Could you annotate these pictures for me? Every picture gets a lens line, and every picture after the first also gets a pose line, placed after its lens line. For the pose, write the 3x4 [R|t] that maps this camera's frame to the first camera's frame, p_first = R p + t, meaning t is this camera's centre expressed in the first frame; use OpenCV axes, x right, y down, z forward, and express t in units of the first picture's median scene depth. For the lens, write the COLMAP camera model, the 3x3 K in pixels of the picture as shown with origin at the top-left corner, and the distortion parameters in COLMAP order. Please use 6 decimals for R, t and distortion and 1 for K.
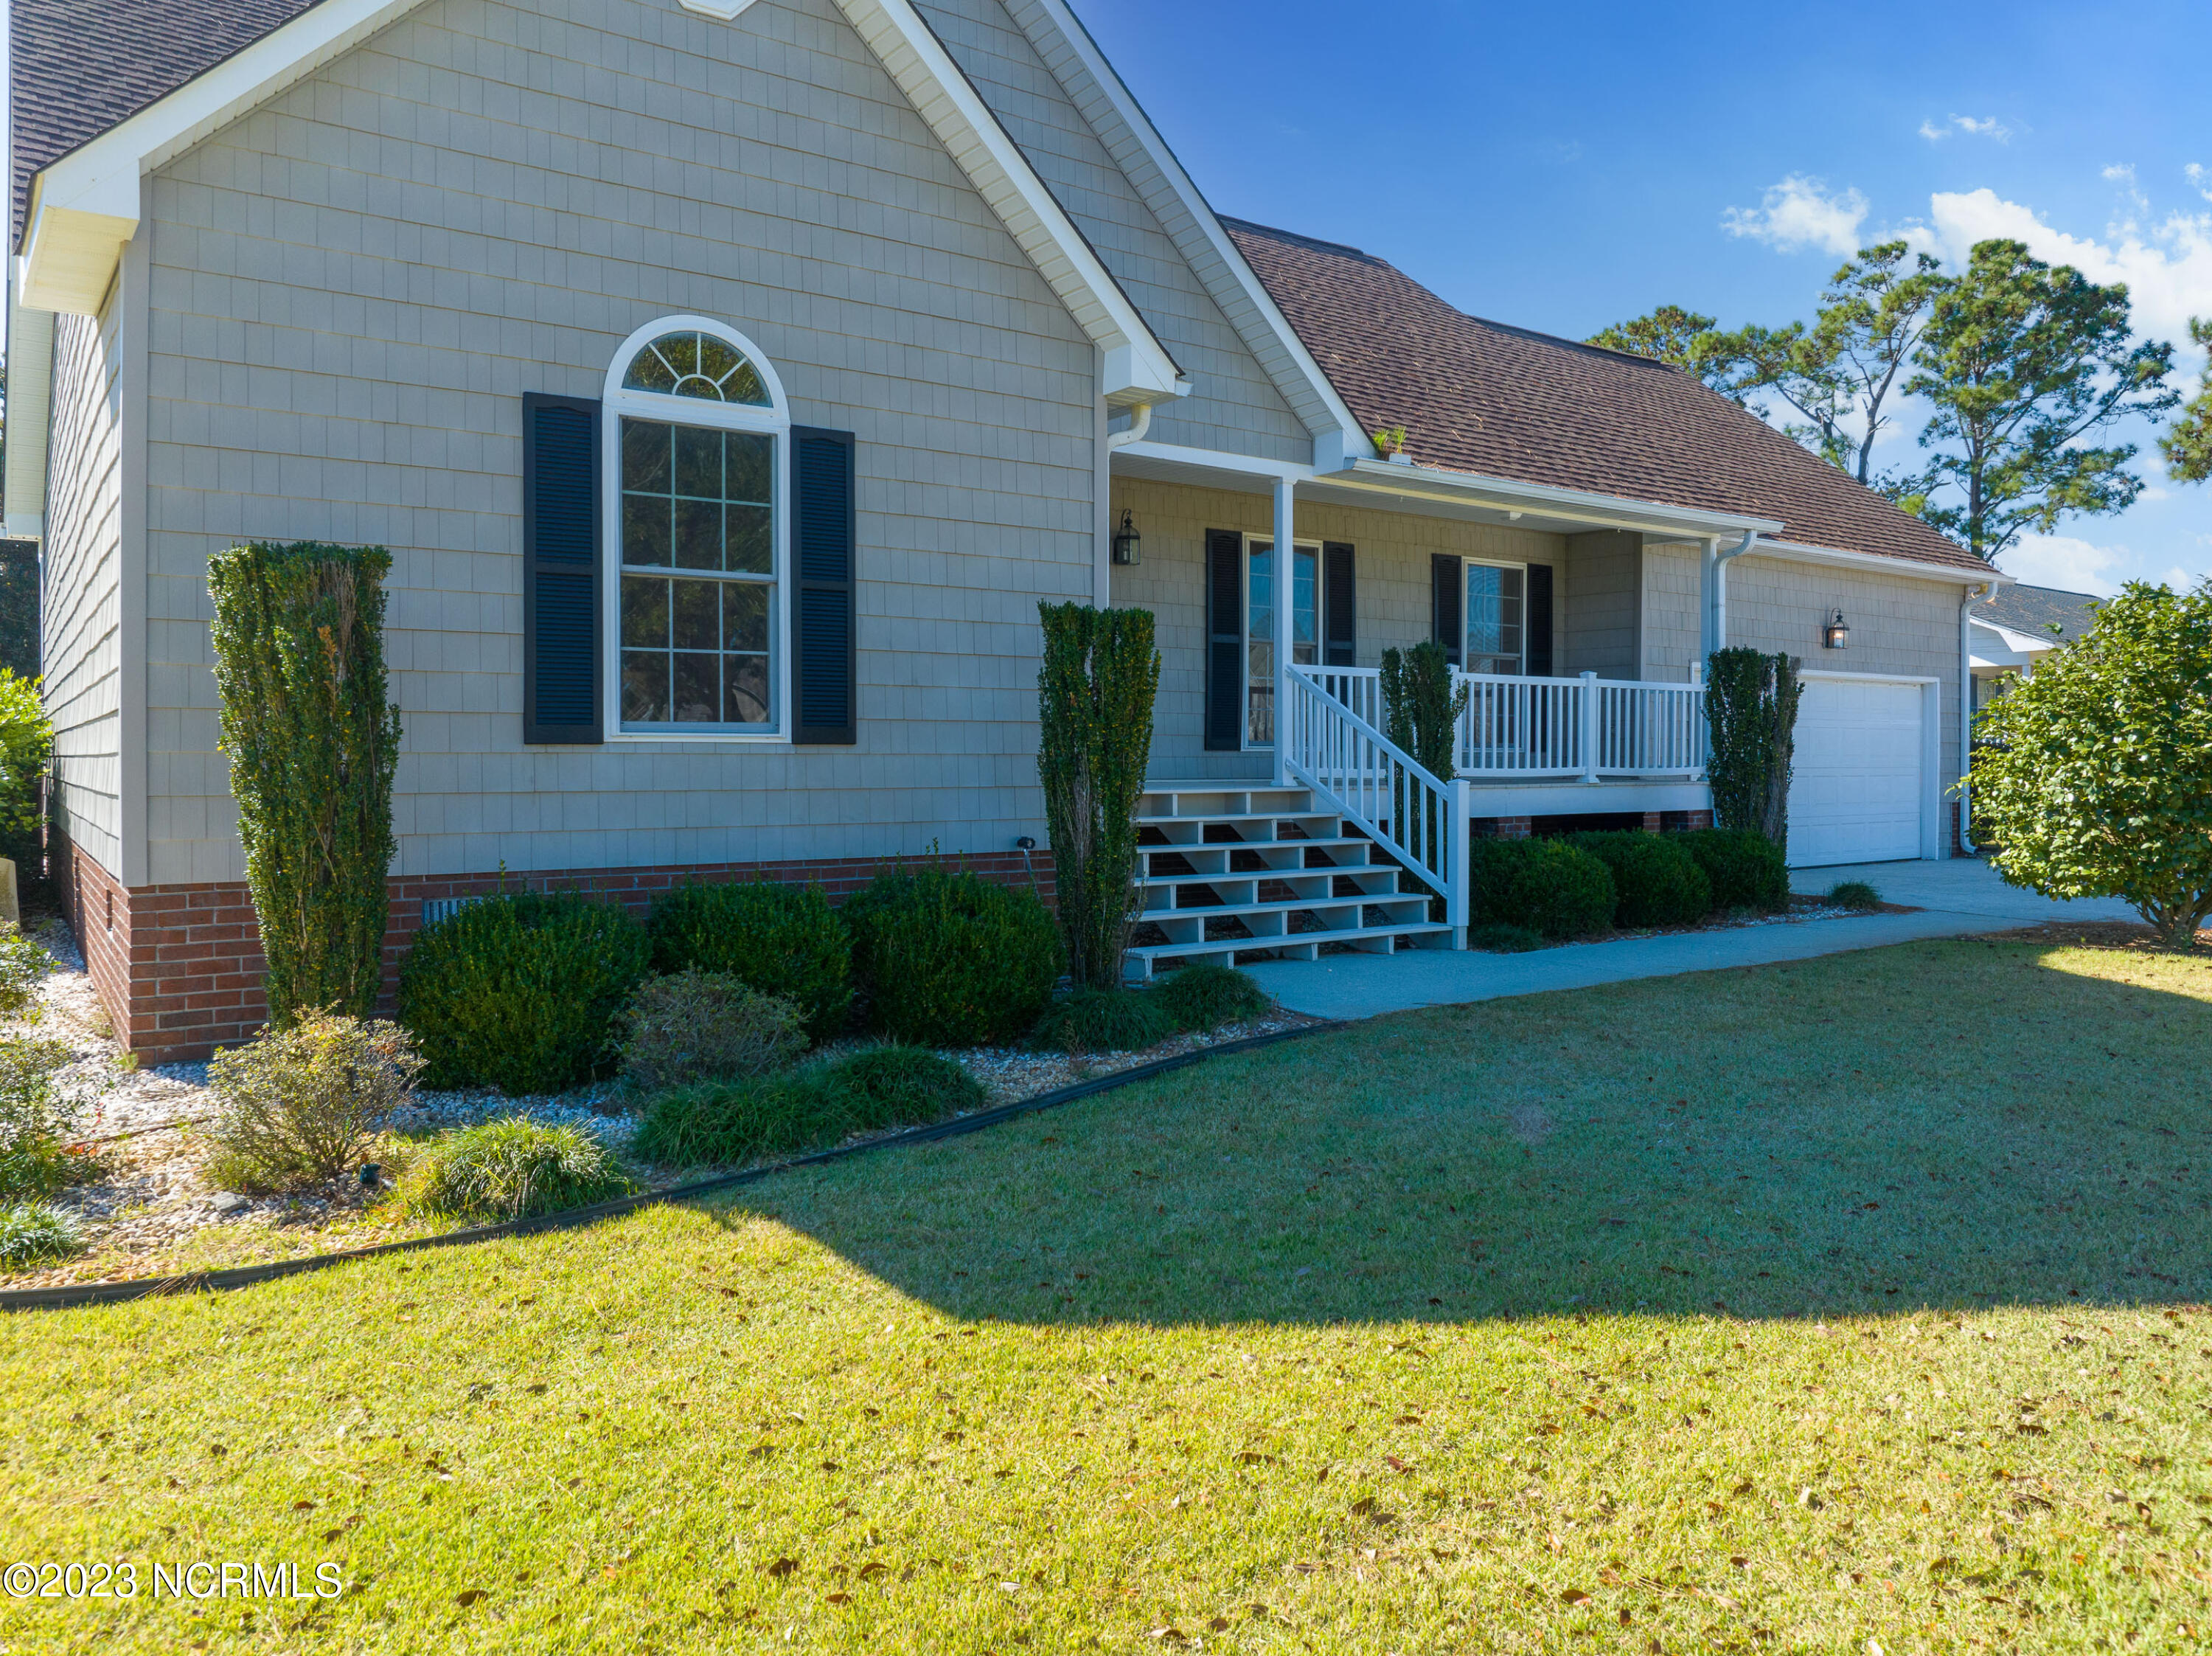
lens RADIAL K [[1562.9, 0, 1098.7], [0, 1562.9, 822.5], [0, 0, 1]] dist [-0.027687, -0.000206]
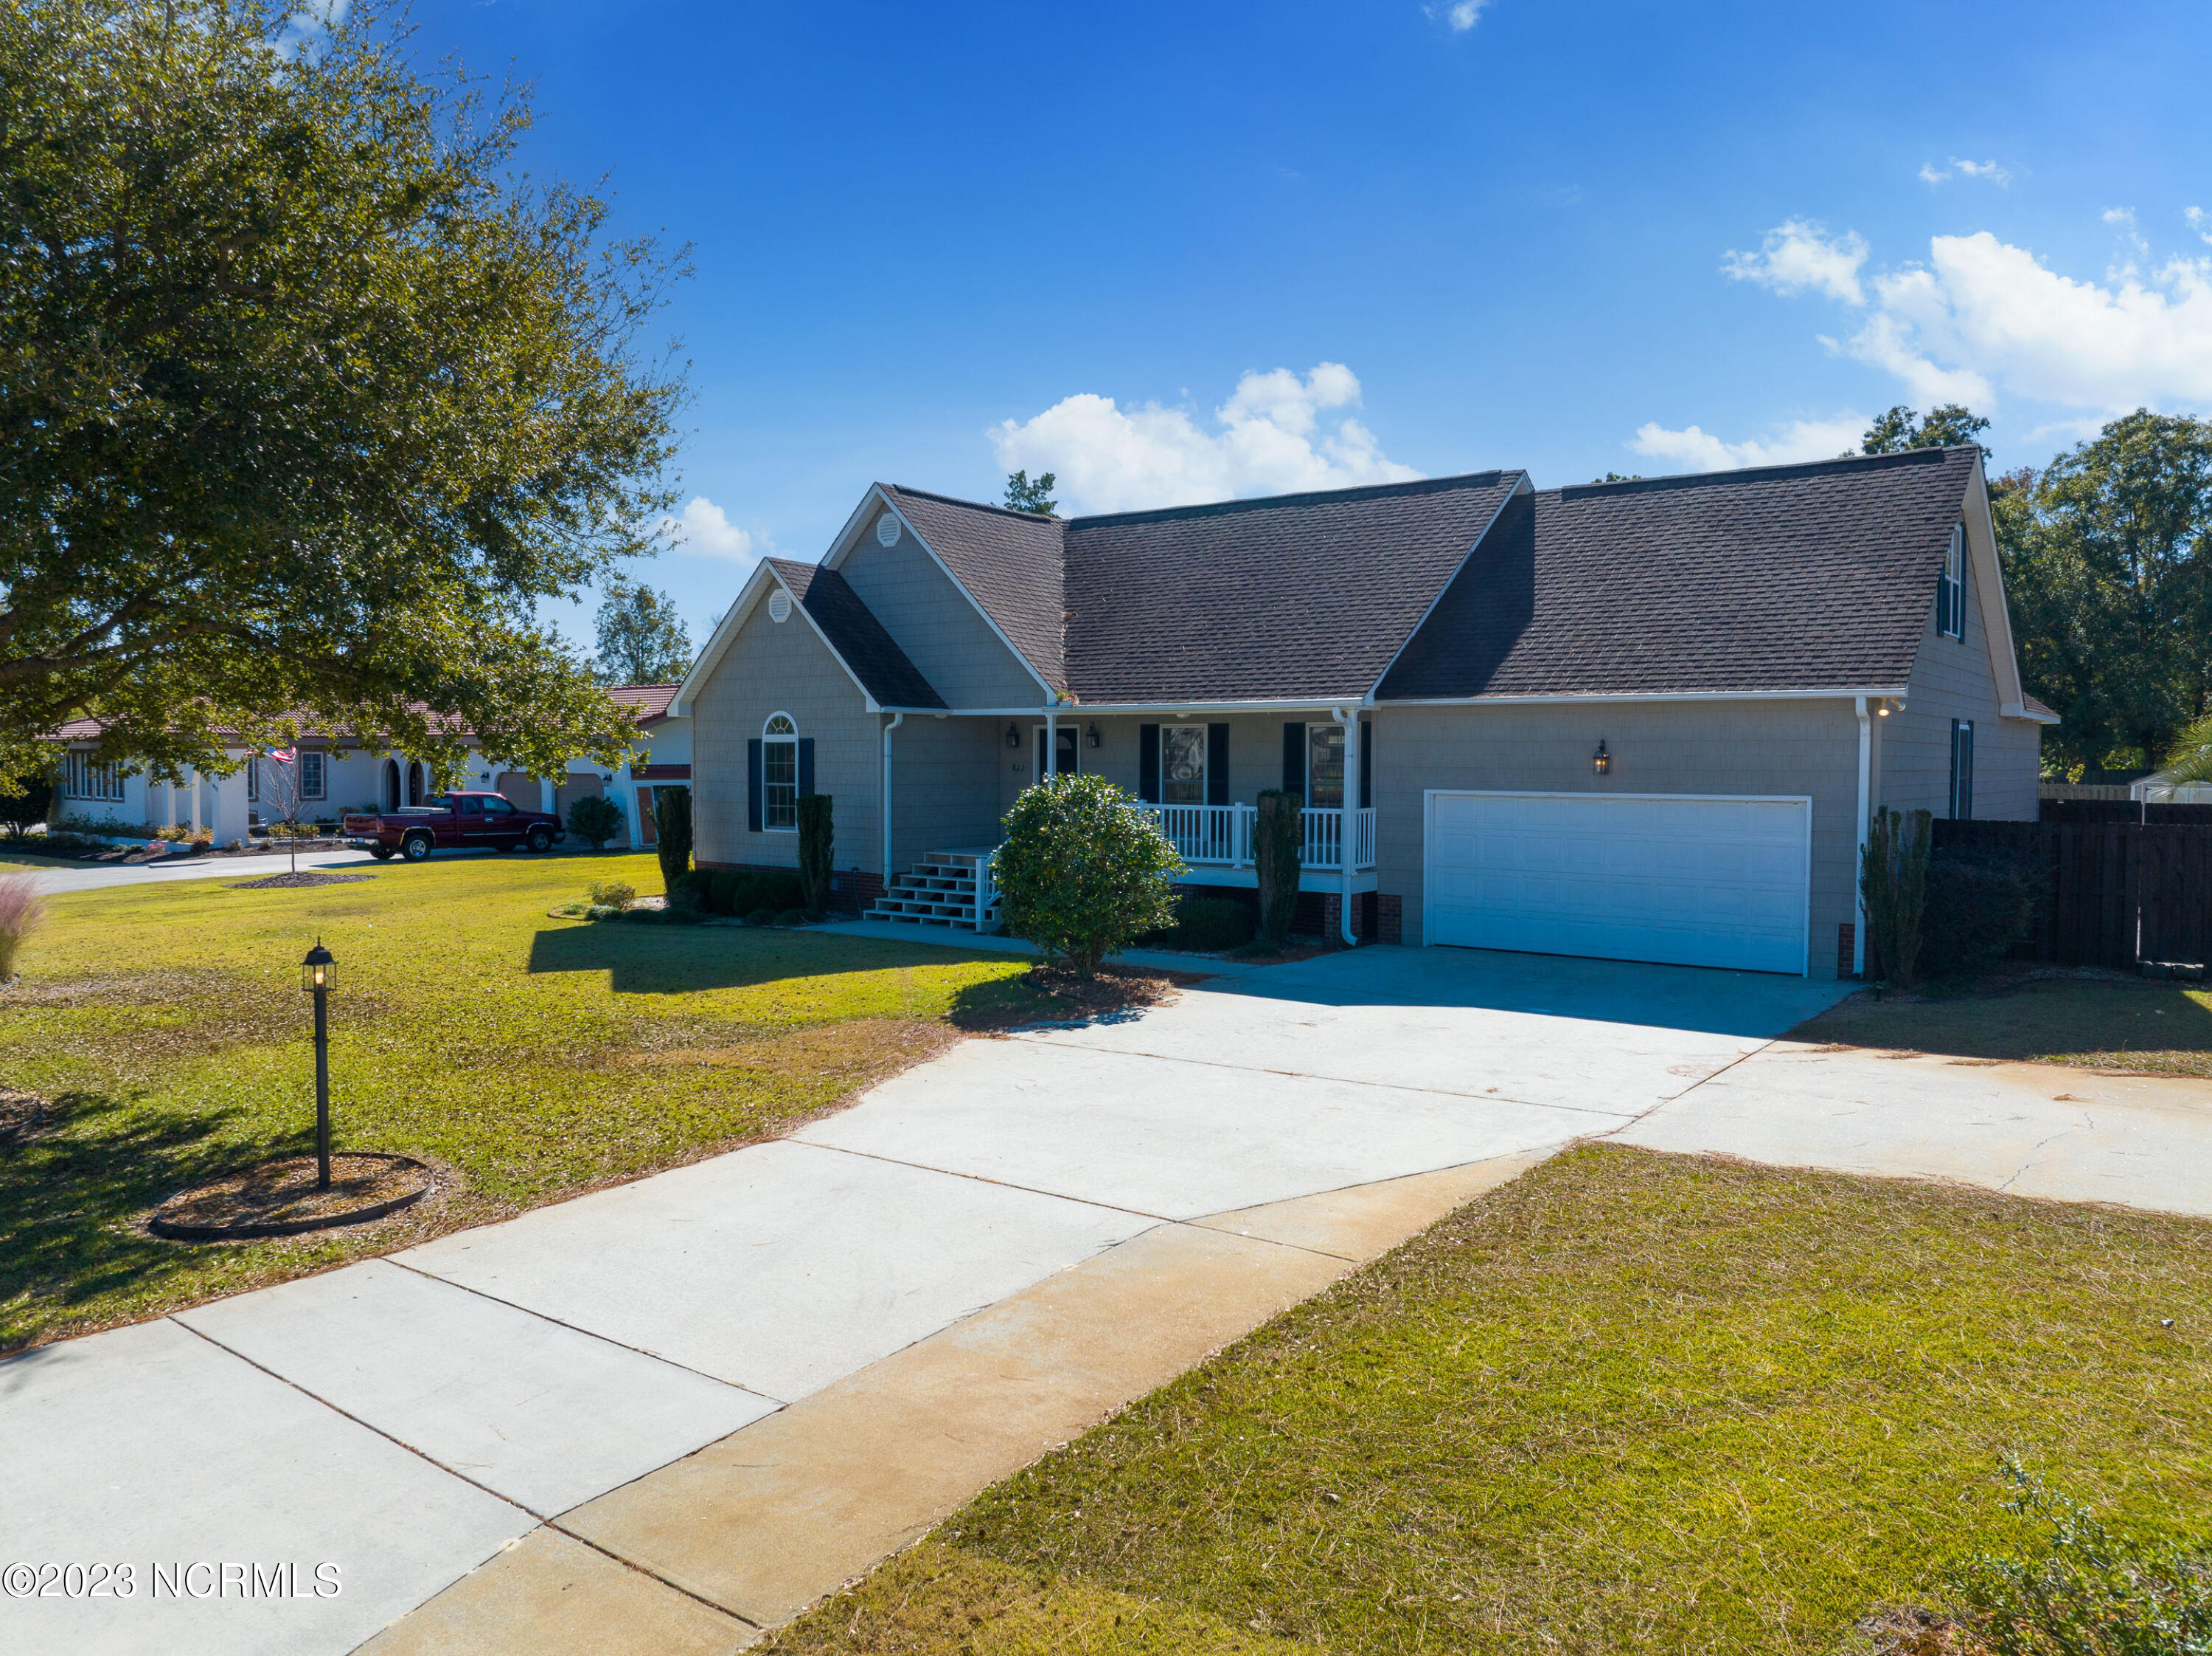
lens RADIAL K [[1562.9, 0, 1098.7], [0, 1562.9, 822.5], [0, 0, 1]] dist [-0.027687, -0.000206]
pose [[0.313866, 0.016741, -0.949320, 3.163130], [-0.059273, 0.998240, -0.001993, -0.107337], [0.947615, 0.056895, 0.314306, 0.568701]]
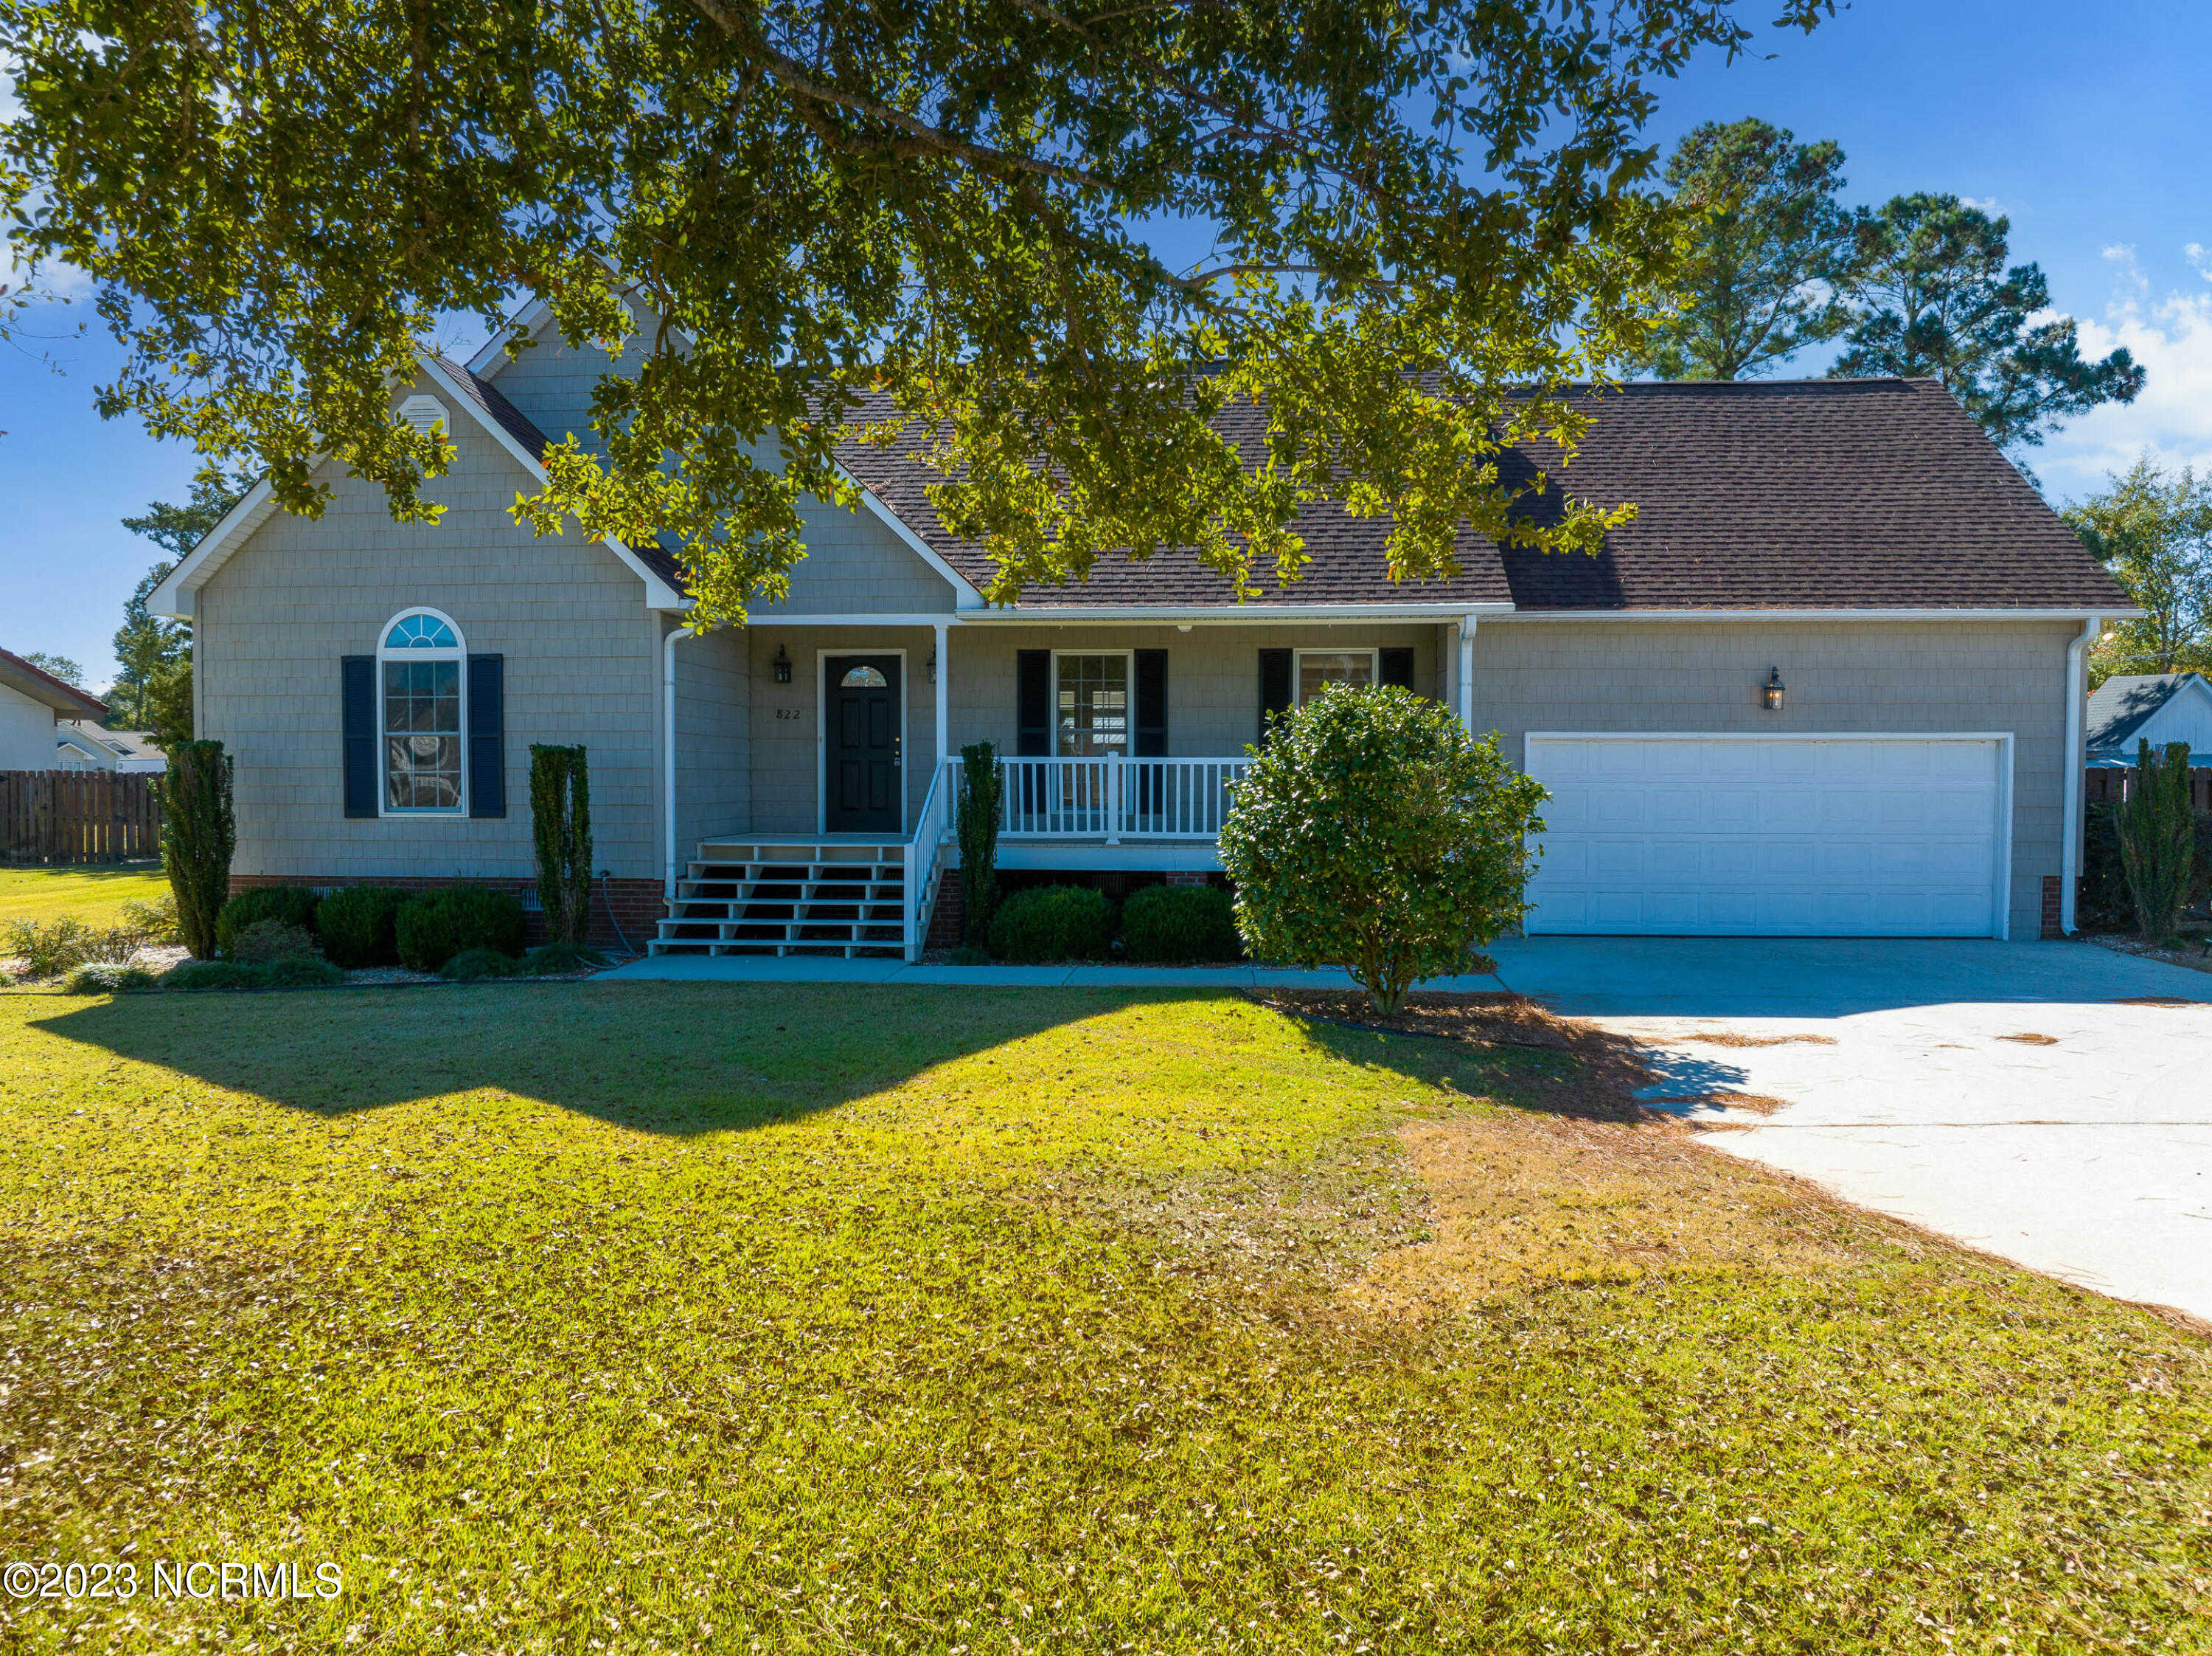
lens RADIAL K [[1562.9, 0, 1098.7], [0, 1562.9, 822.5], [0, 0, 1]] dist [-0.027687, -0.000206]
pose [[0.785299, 0.014767, -0.618941, 1.631576], [-0.024976, 0.999657, -0.007839, -0.049309], [0.618613, 0.021615, 0.785399, -0.036125]]
